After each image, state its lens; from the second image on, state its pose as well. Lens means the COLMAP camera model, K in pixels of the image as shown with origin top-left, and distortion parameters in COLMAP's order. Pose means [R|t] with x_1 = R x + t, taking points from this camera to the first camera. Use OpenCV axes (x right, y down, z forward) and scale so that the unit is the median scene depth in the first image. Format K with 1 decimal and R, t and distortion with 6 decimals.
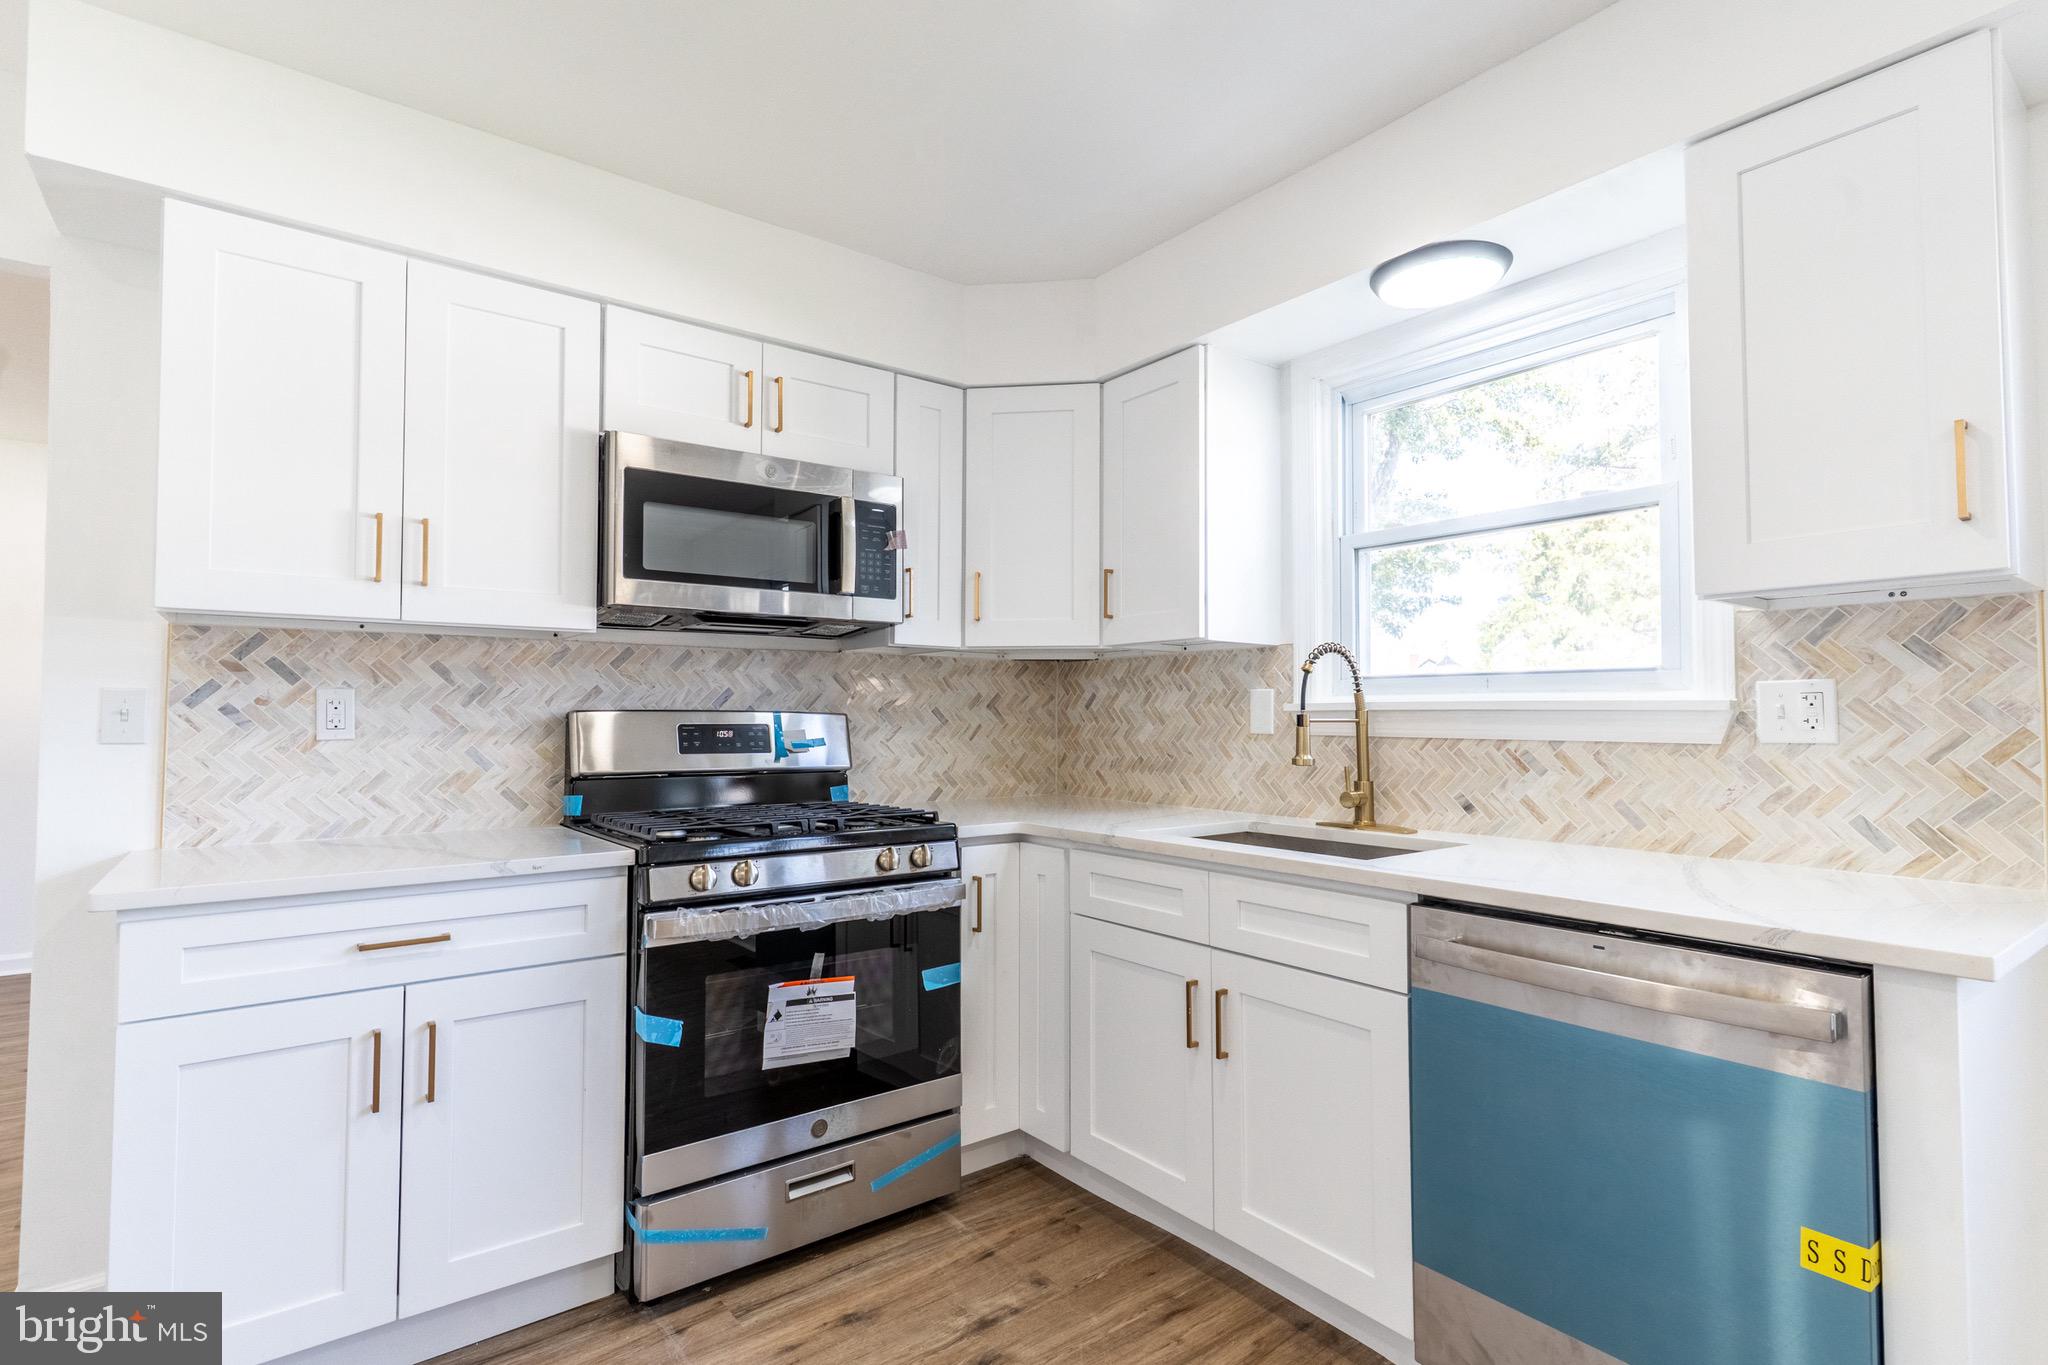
lens RADIAL K [[979.5, 0, 1024.9], [0, 979.5, 686.5], [0, 0, 1]] dist [0.000591, 0.000480]
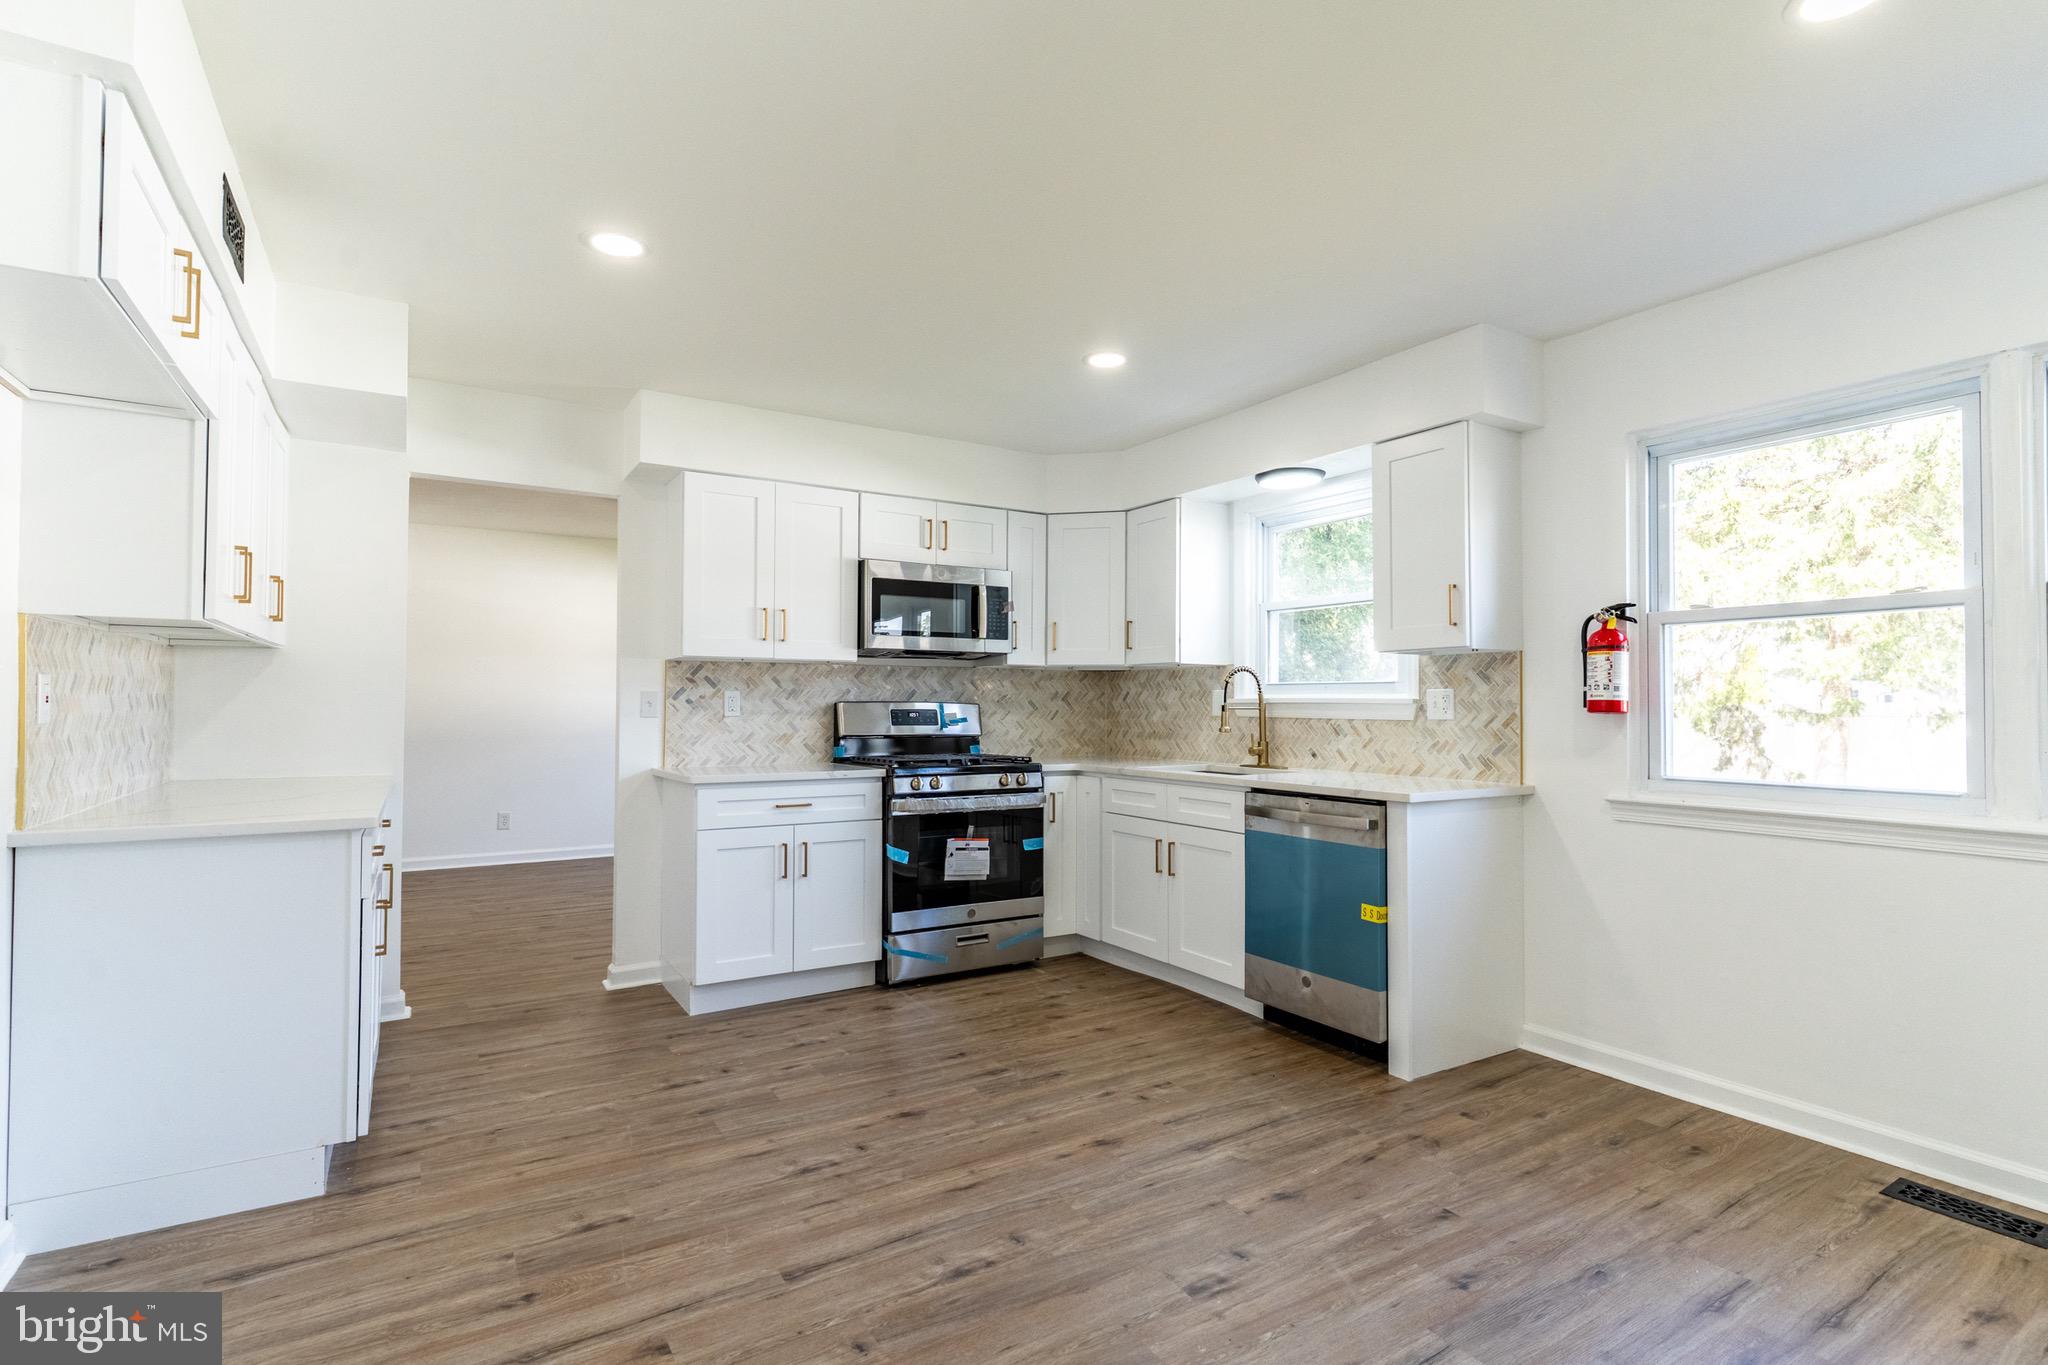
lens RADIAL K [[979.5, 0, 1030.7], [0, 979.5, 685.4], [0, 0, 1]] dist [0.000591, 0.000480]
pose [[0.995819, 0.001036, -0.091341, 0.084782], [-0.000041, 0.999941, 0.010892, -0.029373], [0.091347, -0.010843, 0.995760, -0.904513]]
